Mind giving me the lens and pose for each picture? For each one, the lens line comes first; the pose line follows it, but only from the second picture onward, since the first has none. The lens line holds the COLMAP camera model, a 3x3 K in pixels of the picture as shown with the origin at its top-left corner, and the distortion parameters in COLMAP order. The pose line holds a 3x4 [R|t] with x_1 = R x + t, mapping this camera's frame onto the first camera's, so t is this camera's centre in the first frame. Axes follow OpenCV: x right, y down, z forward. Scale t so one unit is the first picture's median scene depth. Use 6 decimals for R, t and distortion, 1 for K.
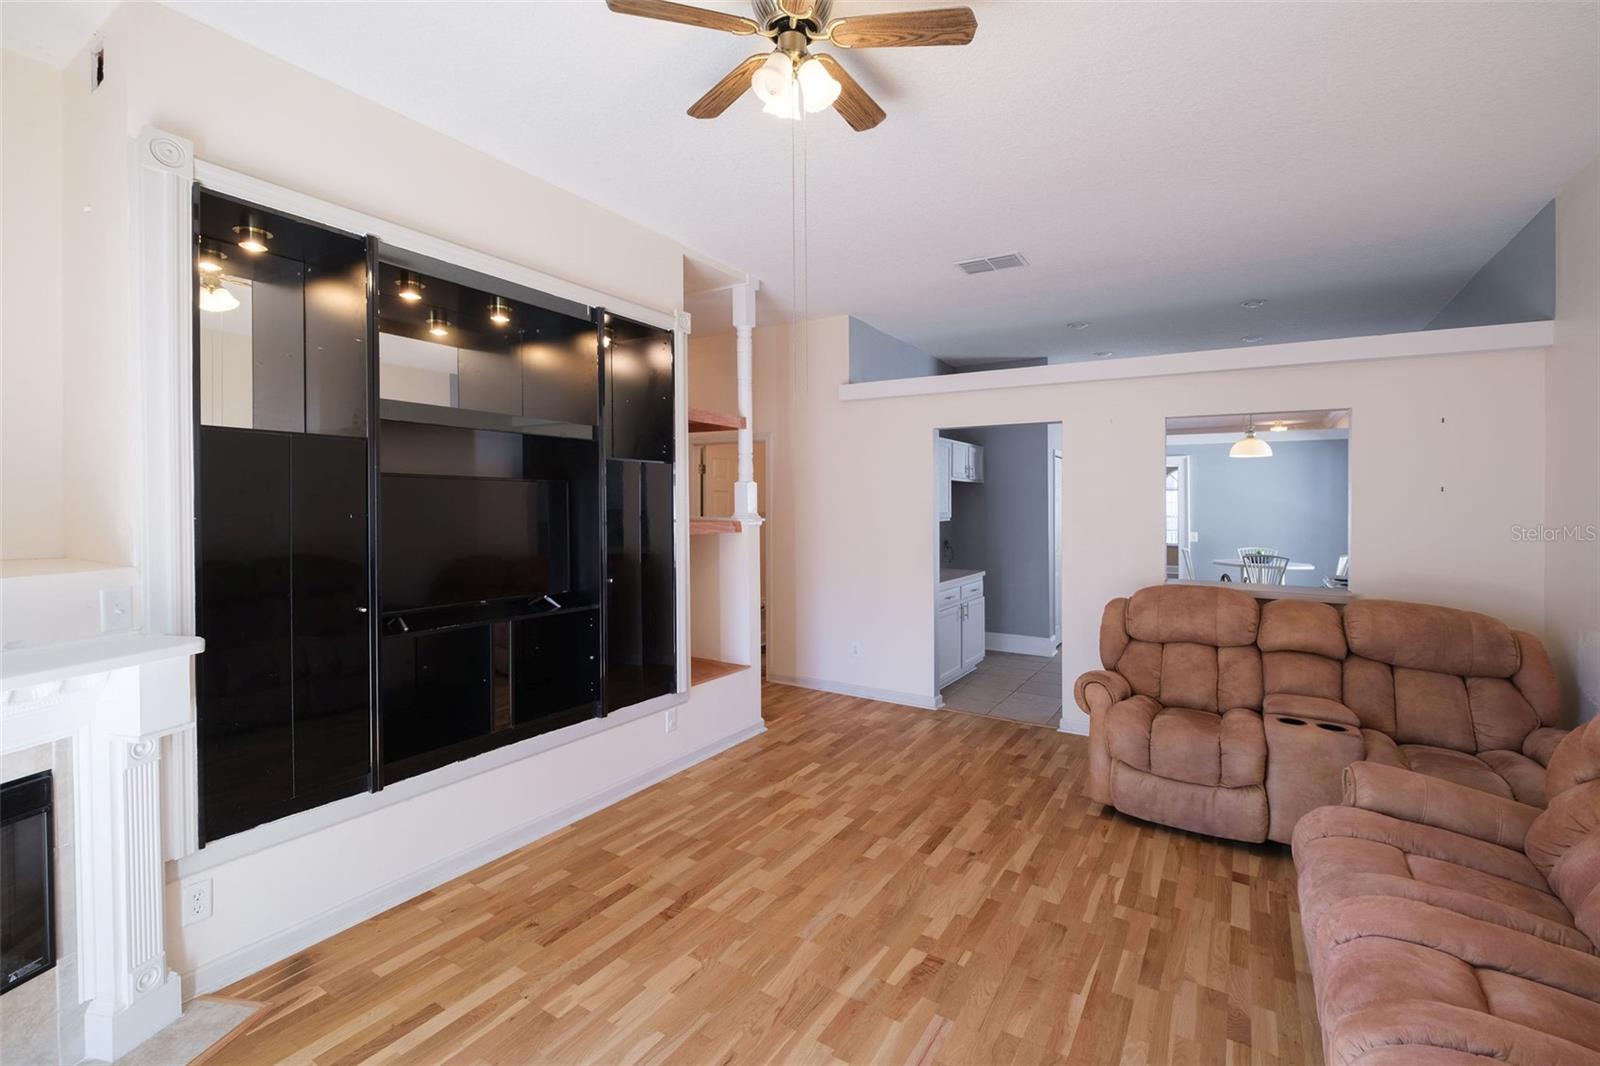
lens RADIAL K [[704.4, 0, 801.4], [0, 704.4, 489.9], [0, 0, 1]] dist [-0.000262, -0.000765]
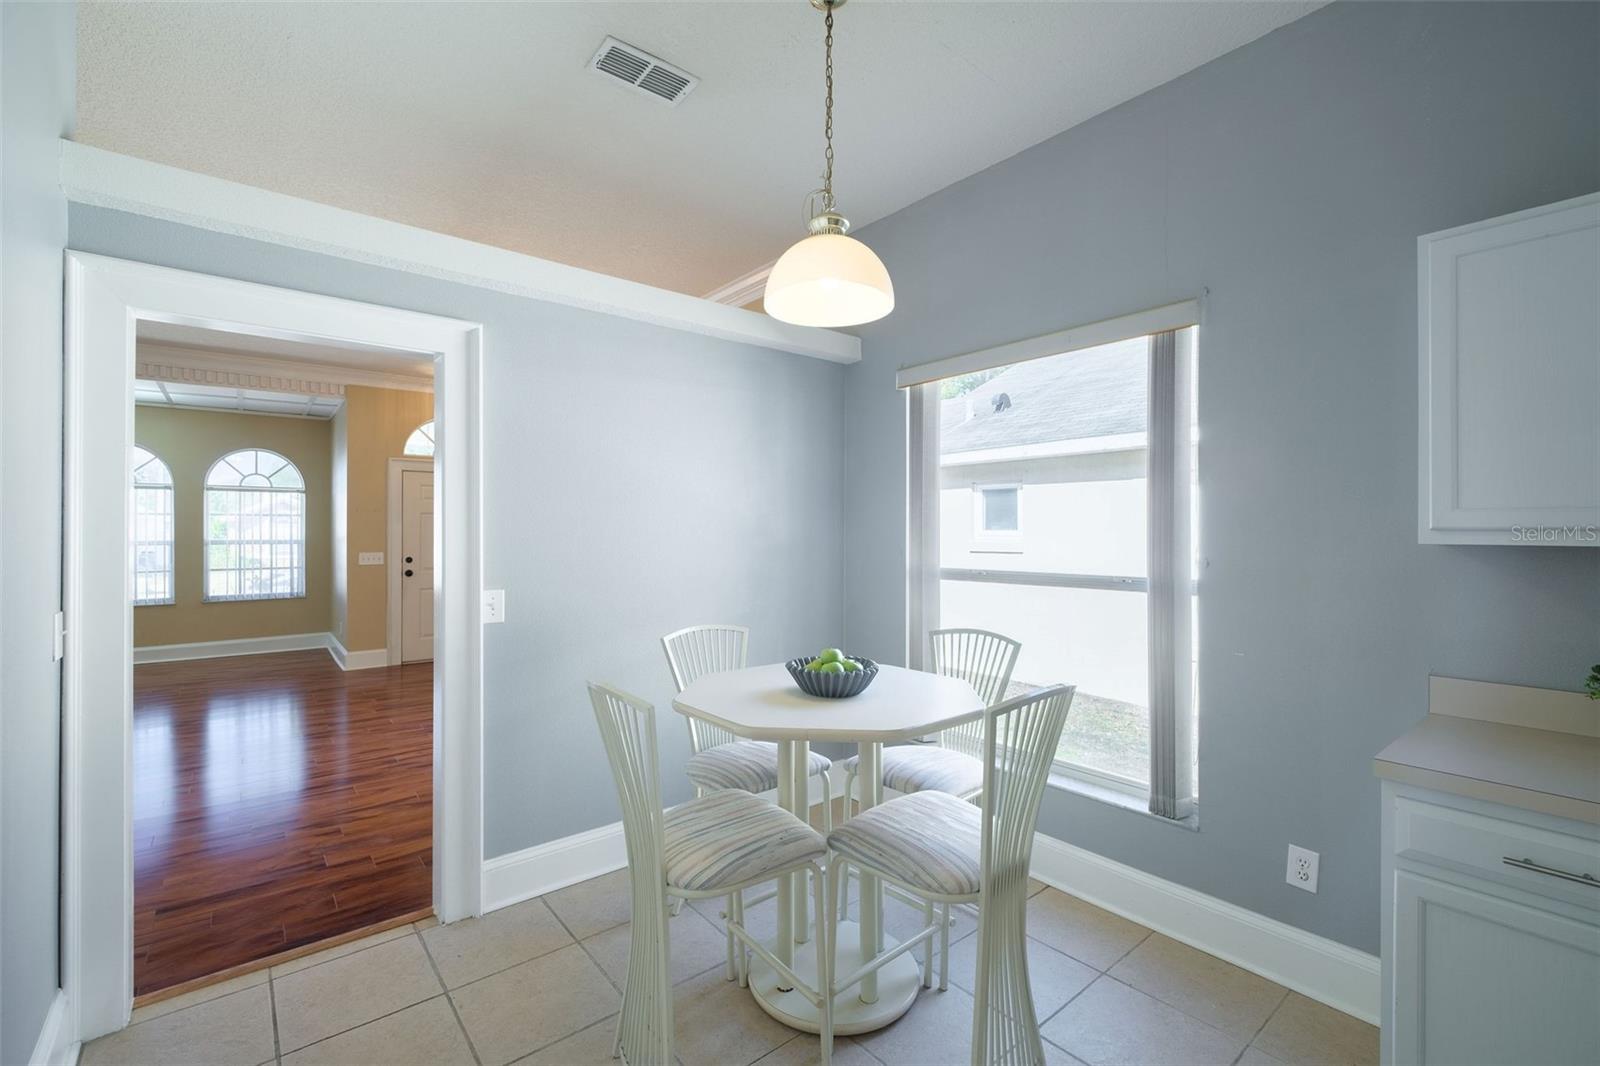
lens RADIAL K [[686.4, 0, 801.3], [0, 686.4, 531.7], [0, 0, 1]] dist [0.002371, -0.005862]
pose [[0.313900, -0.010215, 0.949401, 1.011879], [-0.014049, 0.999783, 0.015402, 0.092768], [-0.949352, -0.018173, 0.313688, 2.413702]]
